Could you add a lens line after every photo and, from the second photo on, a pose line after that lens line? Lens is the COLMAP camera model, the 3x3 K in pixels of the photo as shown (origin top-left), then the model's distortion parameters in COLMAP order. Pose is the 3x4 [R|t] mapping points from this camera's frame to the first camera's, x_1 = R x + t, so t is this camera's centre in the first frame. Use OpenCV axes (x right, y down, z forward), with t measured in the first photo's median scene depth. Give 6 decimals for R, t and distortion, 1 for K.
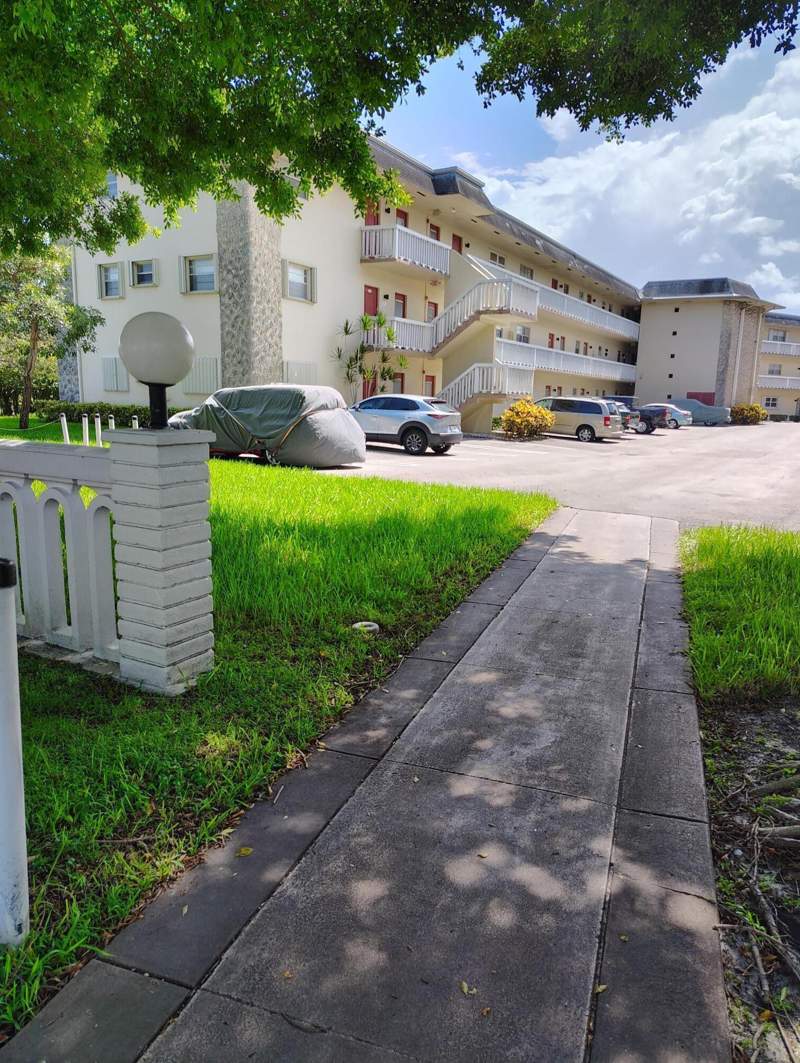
lens RADIAL K [[738.7, 0, 401.3], [0, 738.7, 533.3], [0, 0, 1]] dist [0.031596, -0.032223]
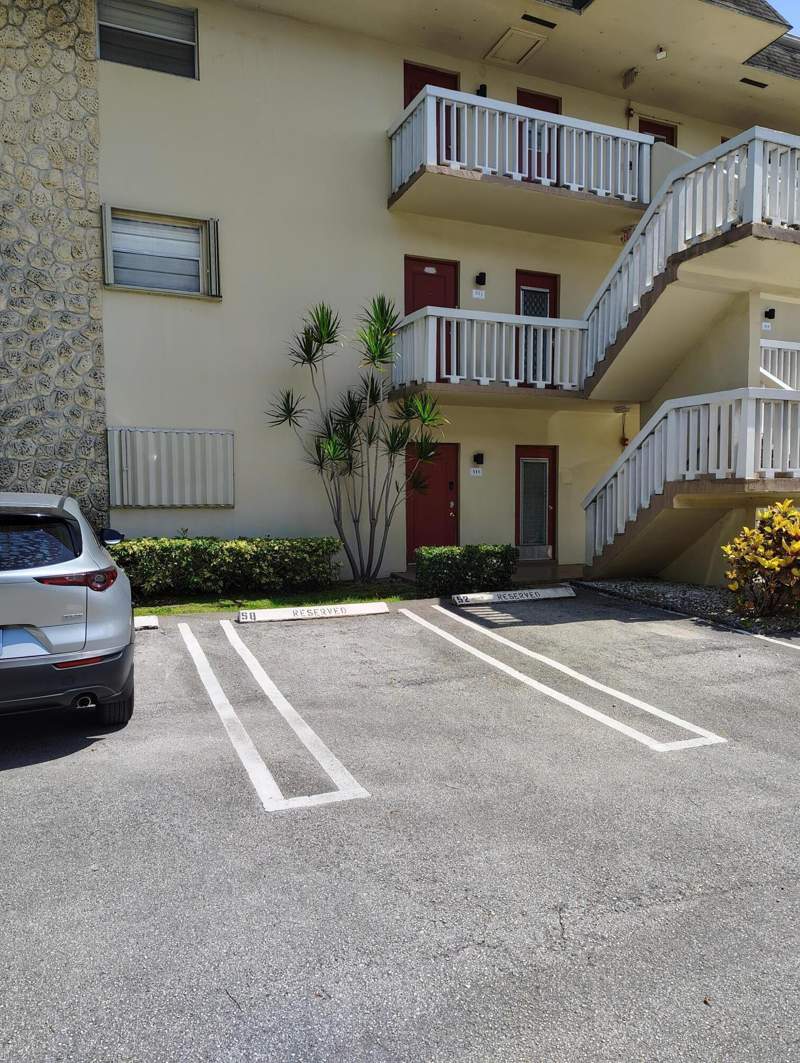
lens RADIAL K [[738.7, 0, 399.7], [0, 738.7, 534.8], [0, 0, 1]] dist [0.031596, -0.032223]
pose [[0.801911, -0.003546, -0.597433, 0.213321], [-0.081302, 0.990032, -0.115005, -0.115313], [0.591886, 0.140796, 0.793630, 0.659823]]
